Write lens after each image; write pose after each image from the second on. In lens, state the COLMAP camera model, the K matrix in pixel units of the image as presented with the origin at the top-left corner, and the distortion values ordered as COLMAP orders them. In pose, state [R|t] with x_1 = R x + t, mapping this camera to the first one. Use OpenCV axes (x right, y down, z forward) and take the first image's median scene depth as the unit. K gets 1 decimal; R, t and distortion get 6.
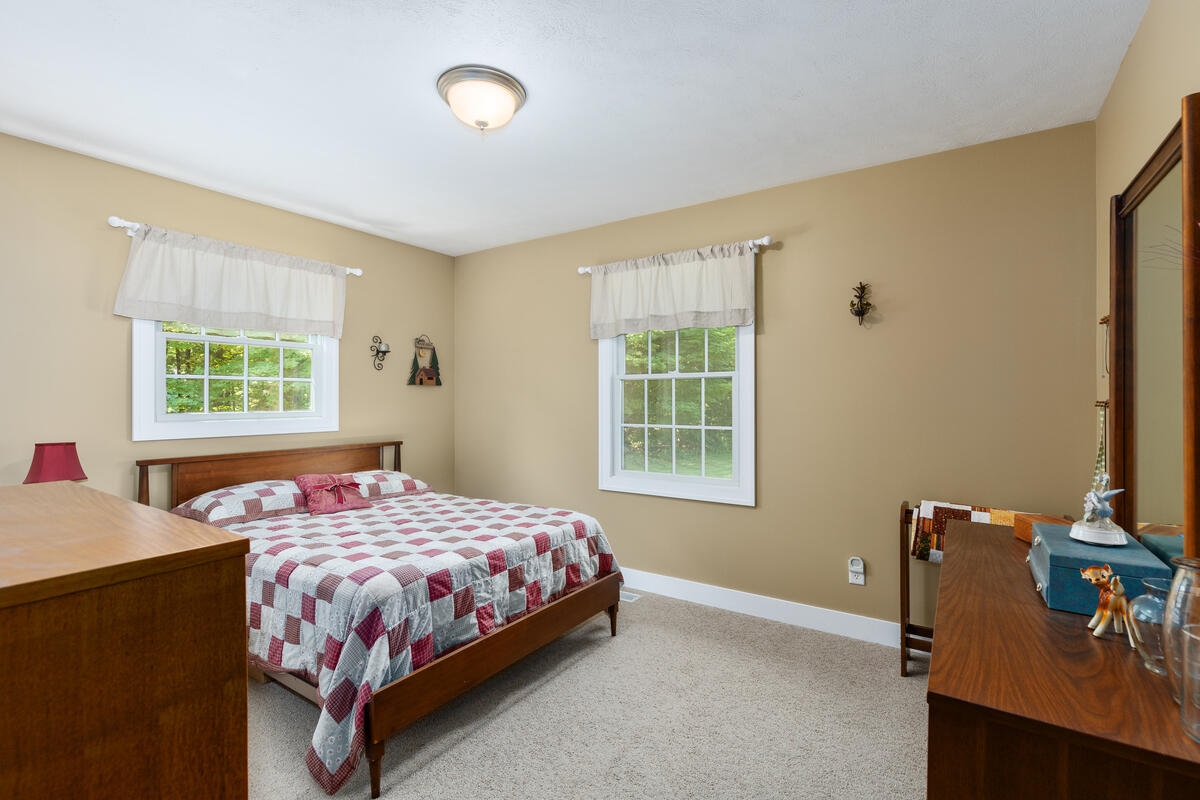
lens RADIAL K [[542.6, 0, 613.6], [0, 542.6, 402.2], [0, 0, 1]] dist [0.004310, 0.000533]
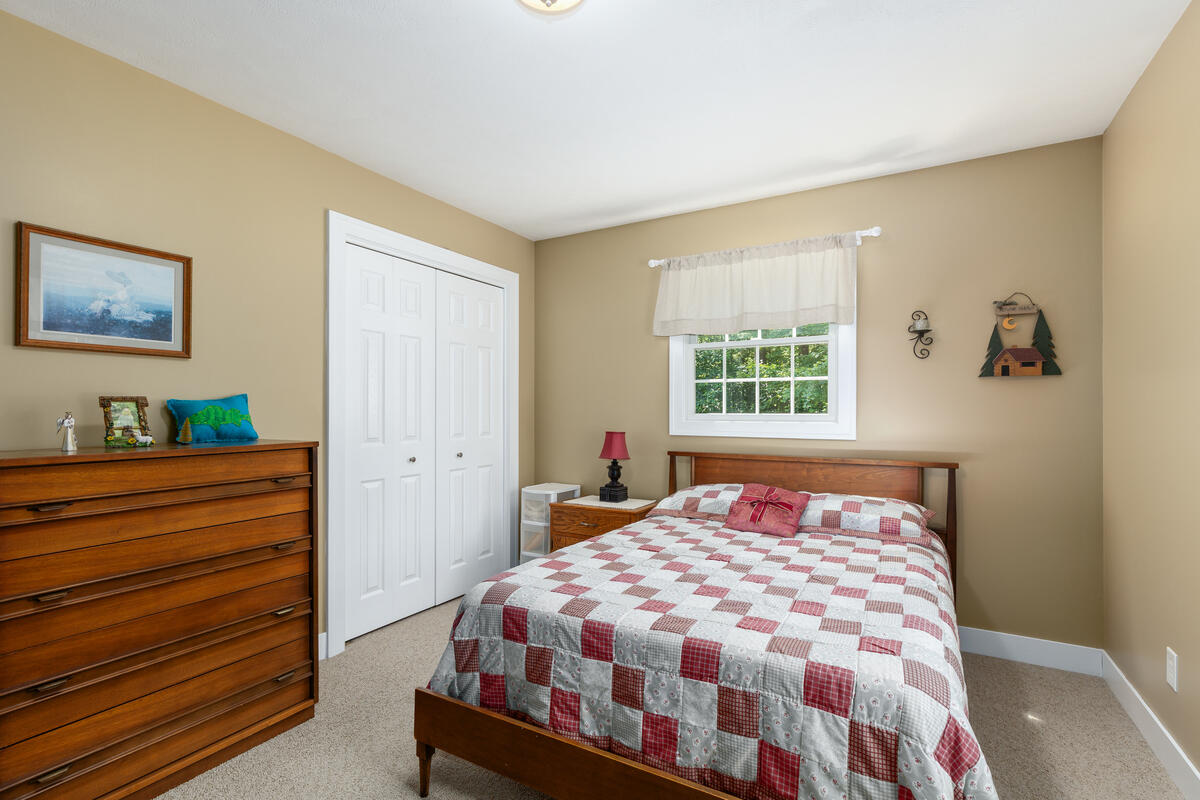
lens RADIAL K [[534.8, 0, 581.2], [0, 534.8, 406.2], [0, 0, 1]] dist [0.002506, 0.000148]
pose [[0.066116, -0.005429, -0.997797, 0.360638], [-0.008436, 0.999946, -0.006000, 0.016715], [0.997776, 0.008814, 0.066067, 0.801797]]
